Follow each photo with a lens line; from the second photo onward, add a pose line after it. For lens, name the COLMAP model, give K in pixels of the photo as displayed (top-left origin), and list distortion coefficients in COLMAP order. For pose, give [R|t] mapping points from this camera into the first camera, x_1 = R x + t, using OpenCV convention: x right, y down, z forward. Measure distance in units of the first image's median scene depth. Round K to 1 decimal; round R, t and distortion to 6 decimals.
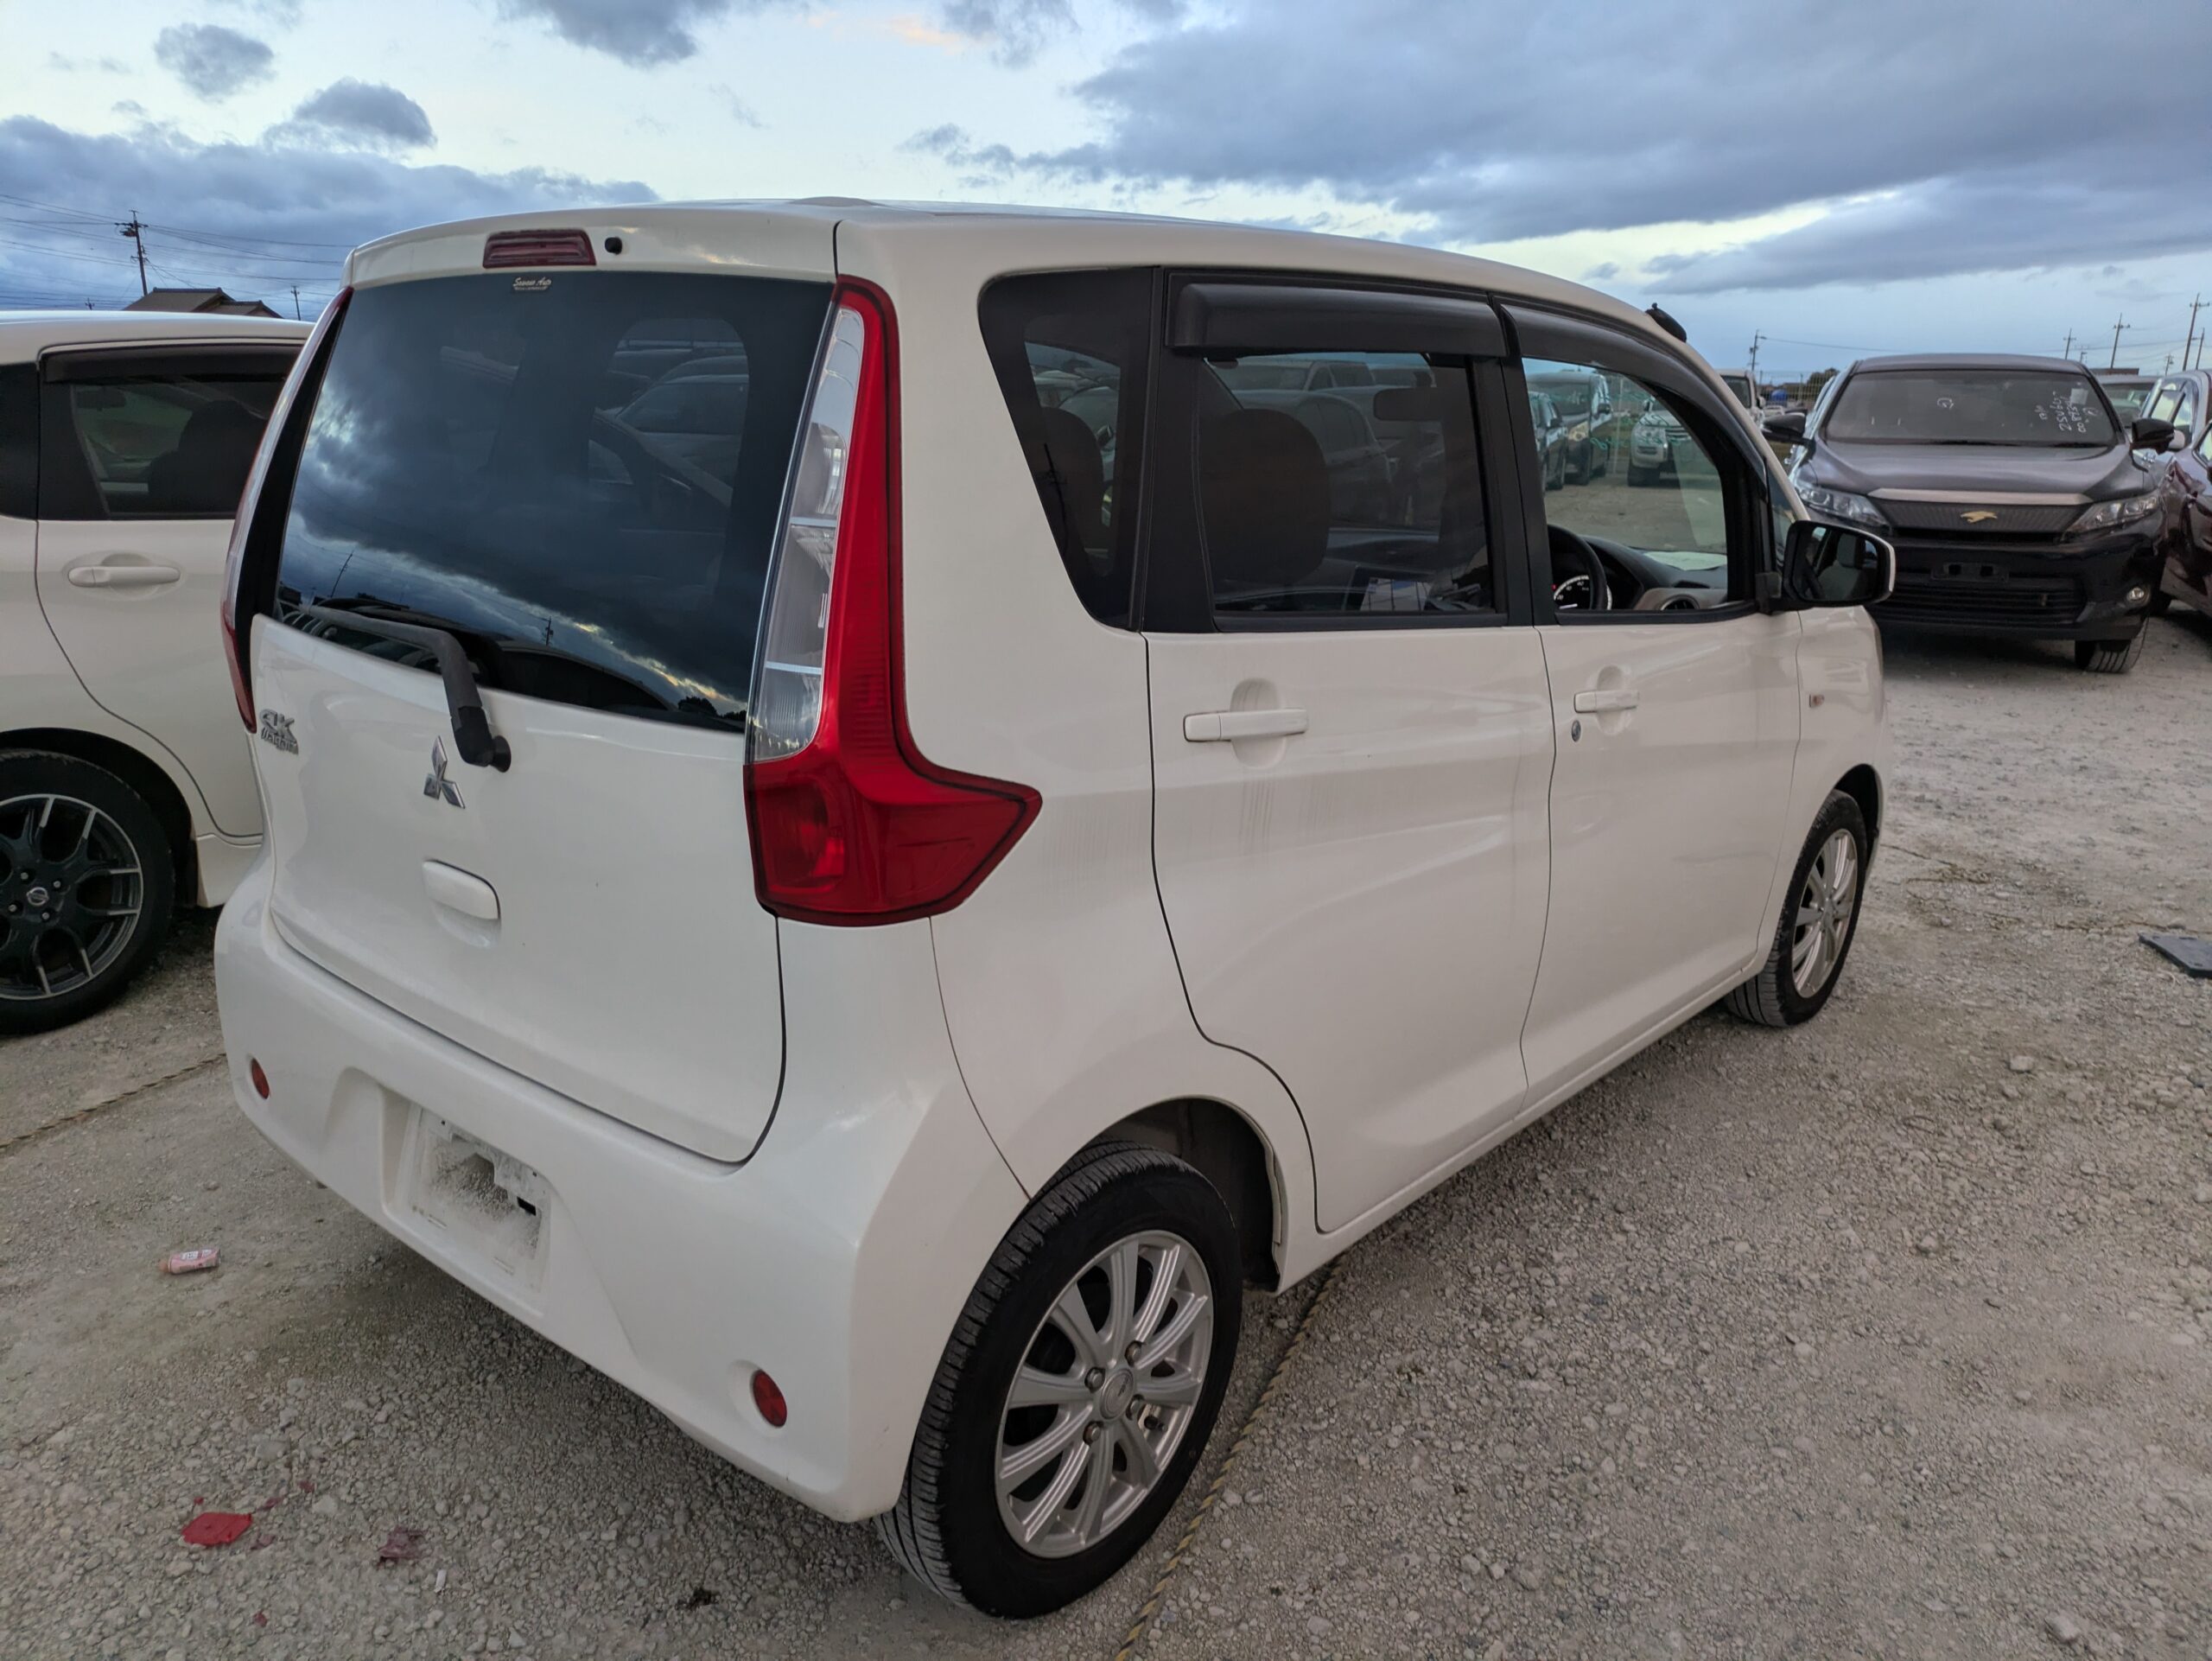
lens RADIAL K [[1615.5, 0, 1115.4], [0, 1615.5, 878.8], [0, 0, 1]] dist [0.094010, -0.112192]
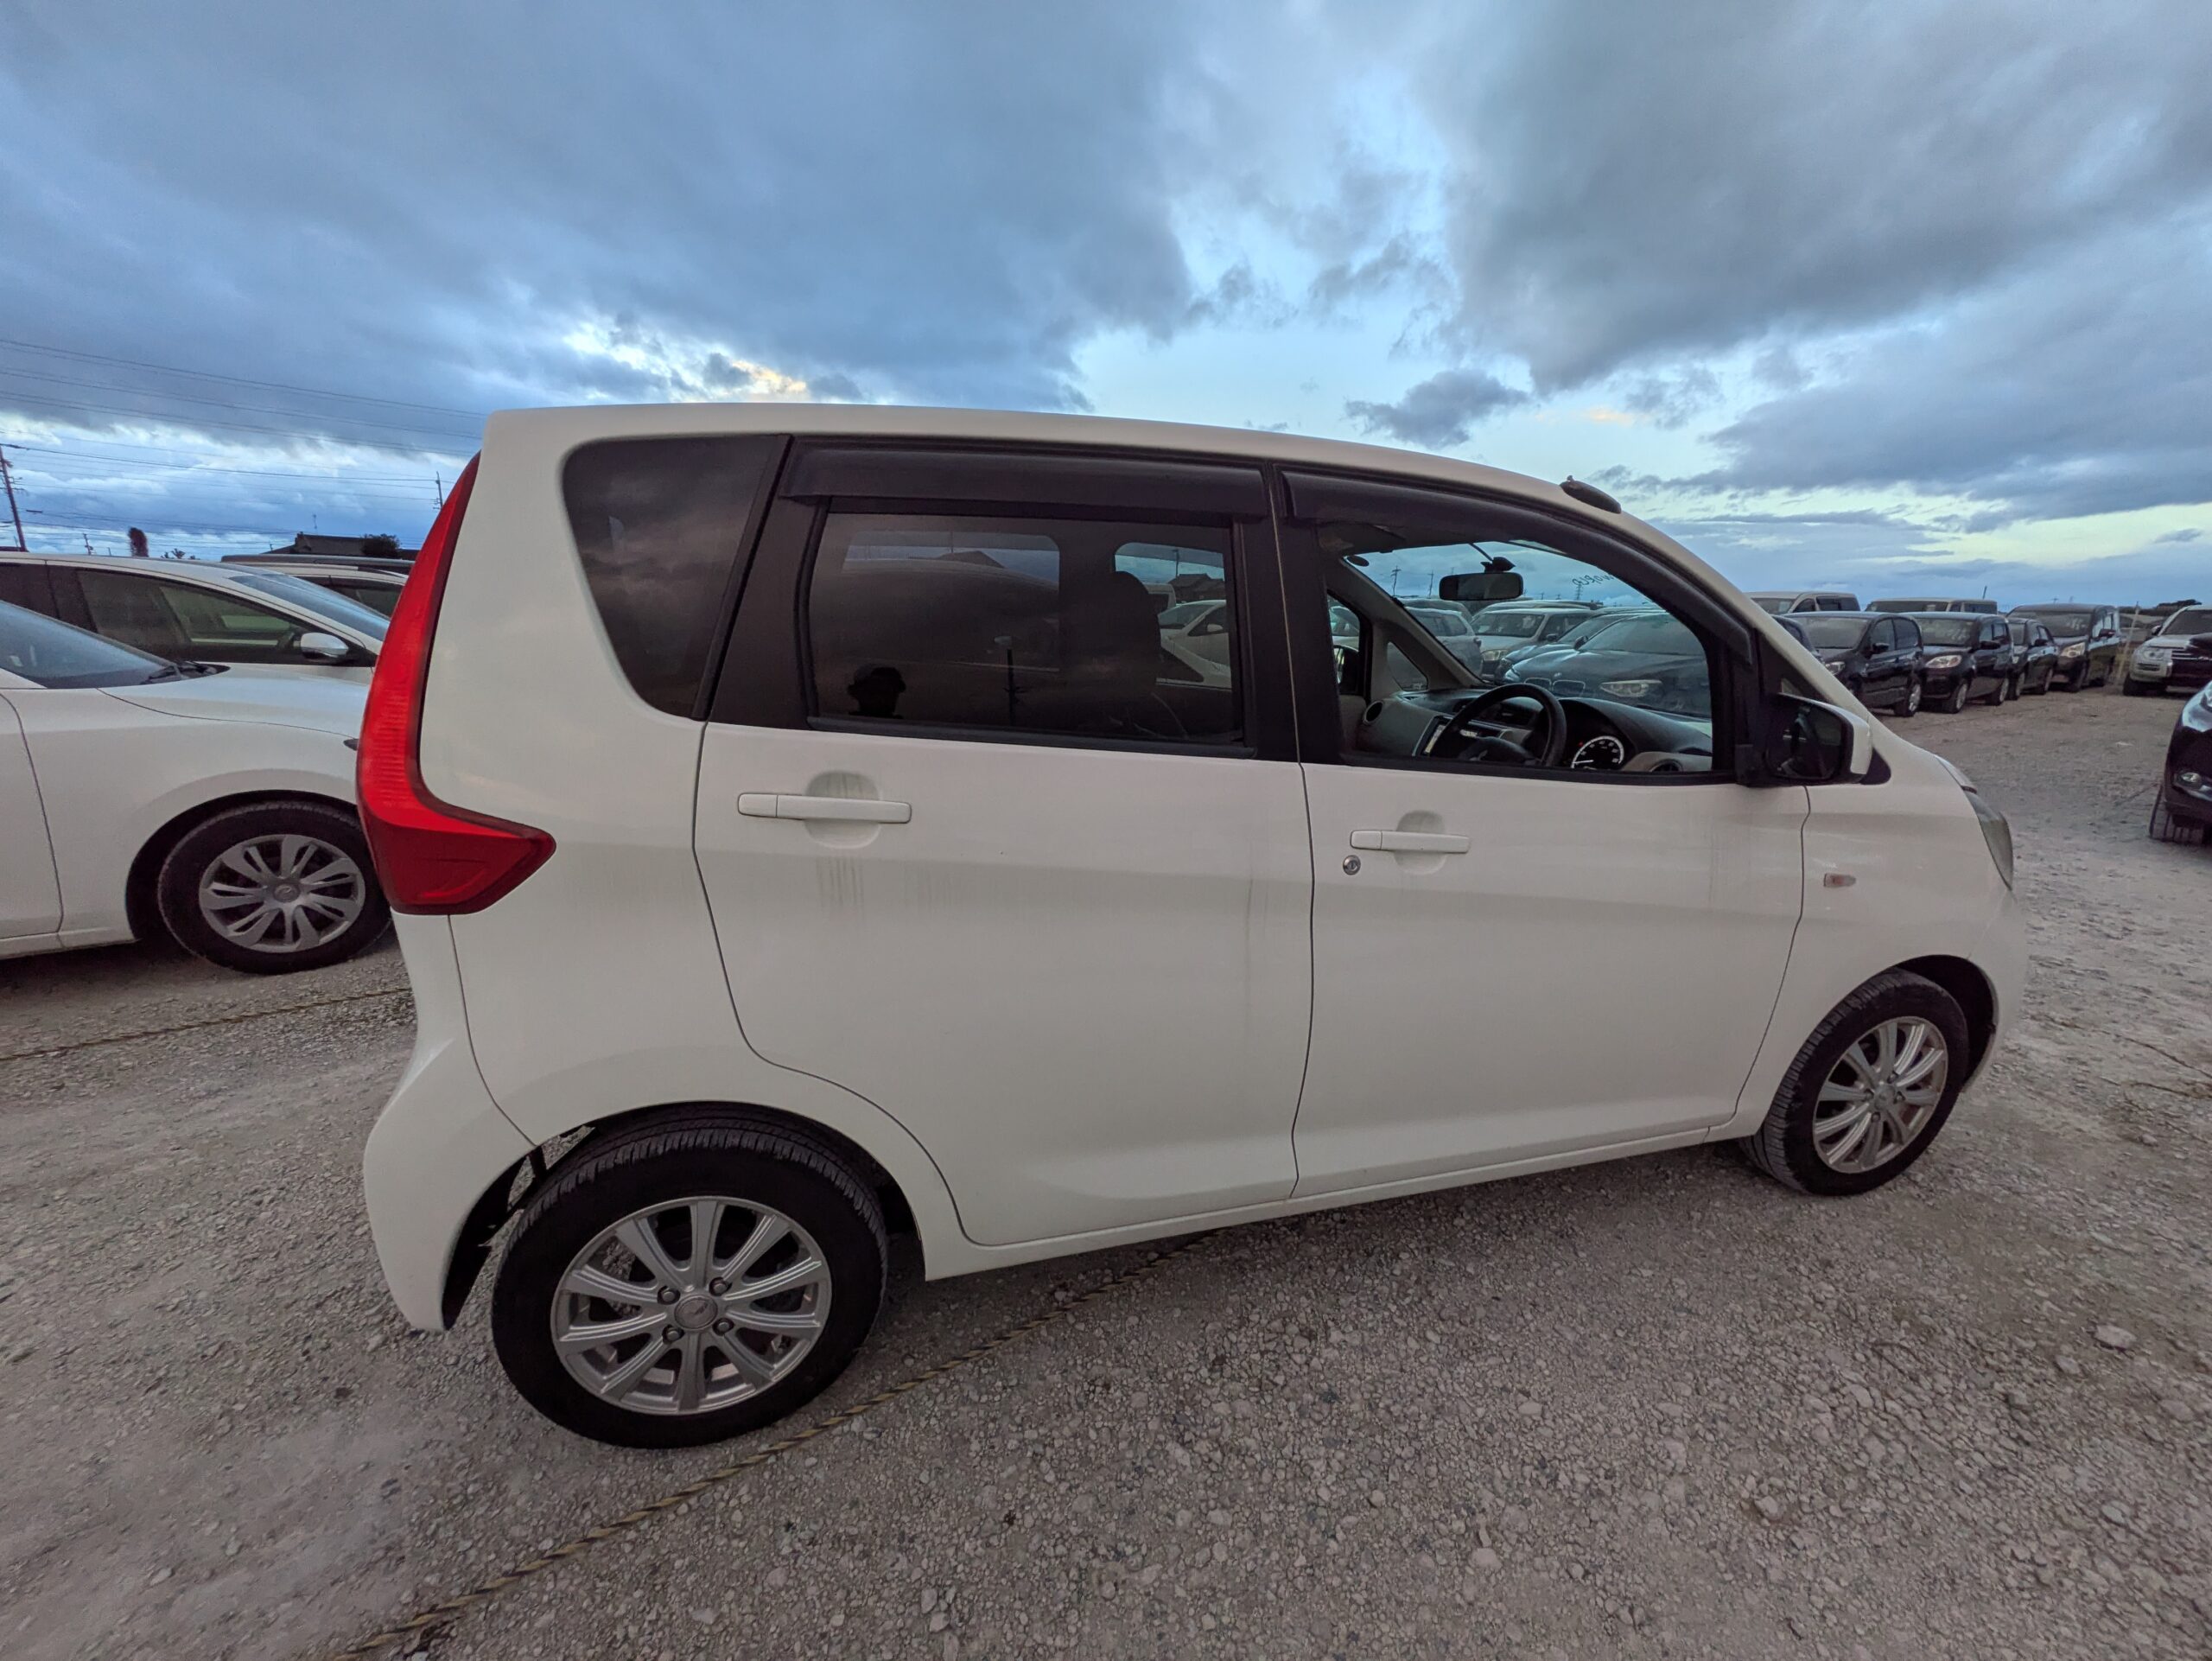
lens RADIAL K [[867.4, 0, 1103.9], [0, 867.4, 836.7], [0, 0, 1]] dist [0.000519, 0.000750]
pose [[0.828739, 0.140063, -0.541825, 0.418319], [-0.165246, 0.986250, 0.002199, -0.077319], [0.534683, 0.087712, 0.840488, 0.403057]]
